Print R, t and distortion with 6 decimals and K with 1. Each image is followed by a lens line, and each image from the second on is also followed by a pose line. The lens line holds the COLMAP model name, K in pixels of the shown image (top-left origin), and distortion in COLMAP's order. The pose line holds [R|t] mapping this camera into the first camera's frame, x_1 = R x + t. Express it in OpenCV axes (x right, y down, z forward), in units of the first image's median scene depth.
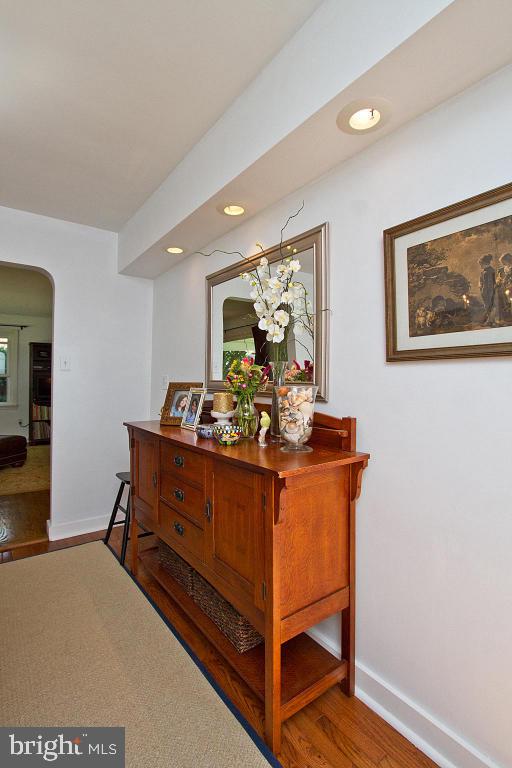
lens RADIAL K [[357.5, 0, 260.8], [0, 357.5, 381.1], [0, 0, 1]] dist [-0.014311, -0.001099]
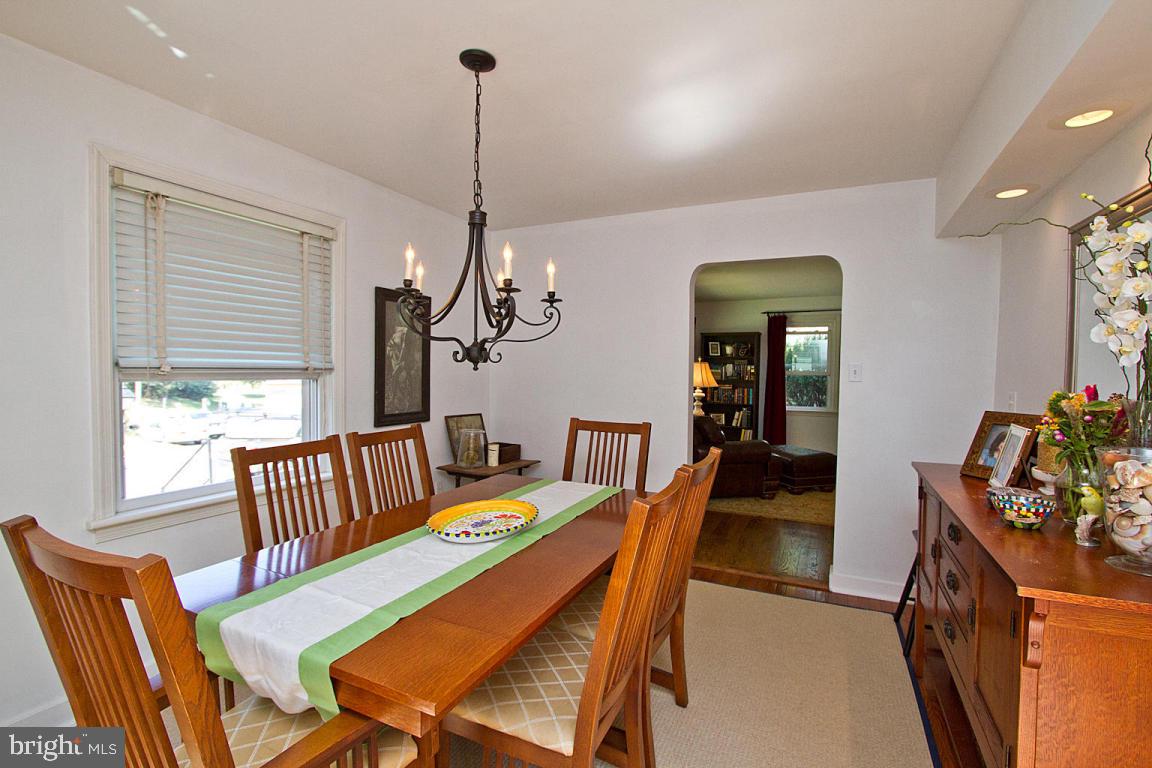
lens RADIAL K [[536.2, 0, 581.0], [0, 536.2, 385.1], [0, 0, 1]] dist [-0.014311, -0.001099]
pose [[0.455383, 0.025260, -0.889937, 0.232725], [0.000744, 0.999586, 0.028753, -0.062480], [0.890296, -0.013756, 0.455175, -0.072196]]
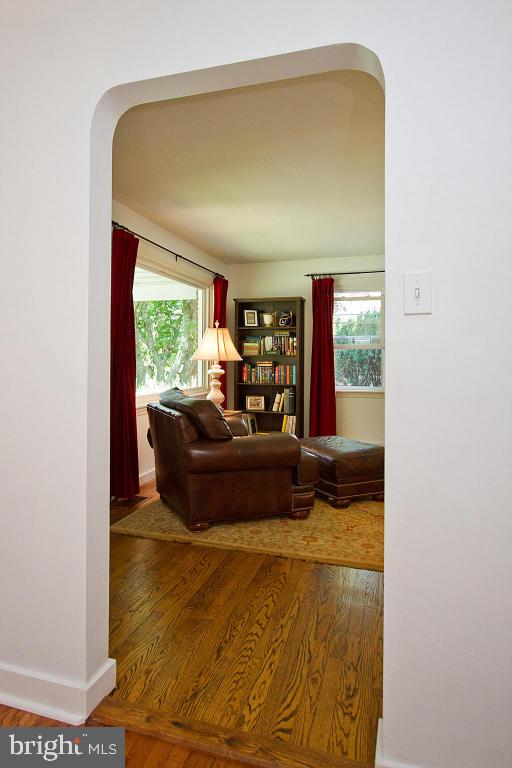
lens RADIAL K [[505.3, 0, 222.5], [0, 505.3, 340.2], [0, 0, 1]] dist [-0.037822, 0.001996]
pose [[0.553475, -0.033027, -0.832211, -0.237975], [0.007996, 0.999378, -0.034343, 0.004498], [0.832827, 0.012354, 0.553395, 0.572199]]
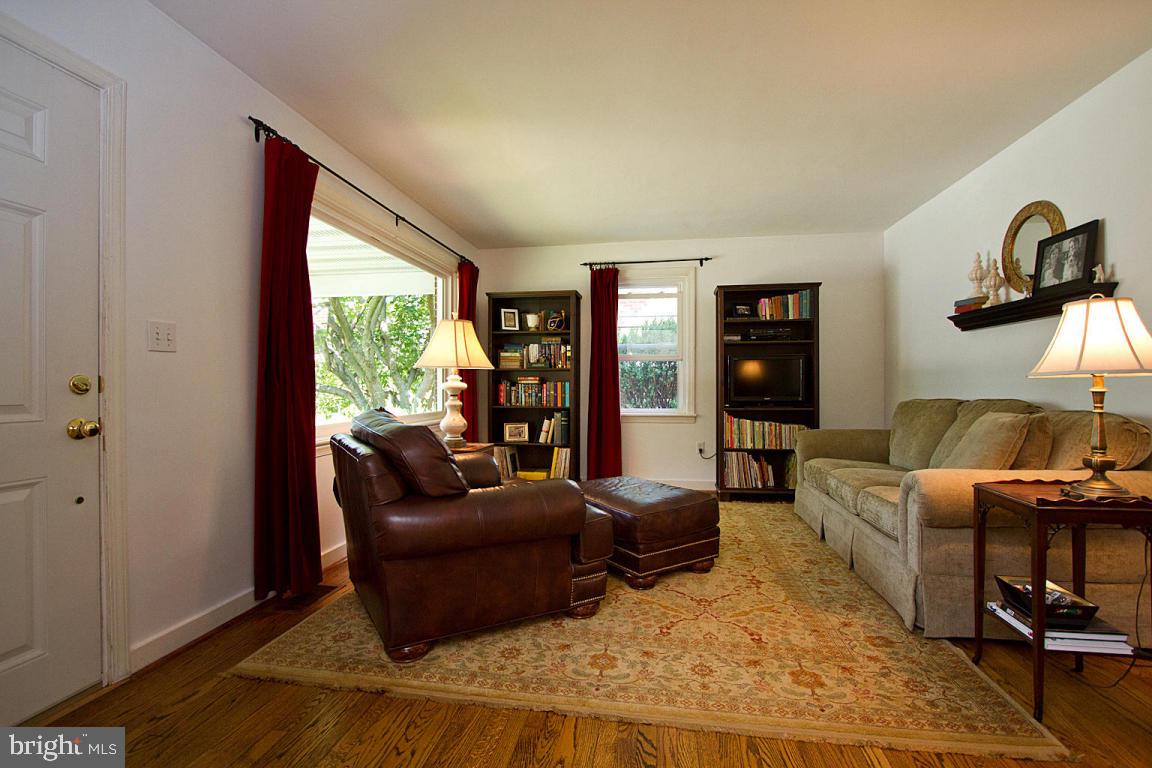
lens RADIAL K [[536.2, 0, 576.1], [0, 536.2, 387.4], [0, 0, 1]] dist [-0.014311, -0.001099]
pose [[0.683497, -0.005766, -0.729931, -0.608176], [0.014145, 0.999886, 0.005346, 0.053725], [0.729816, -0.013979, 0.683500, 0.878231]]
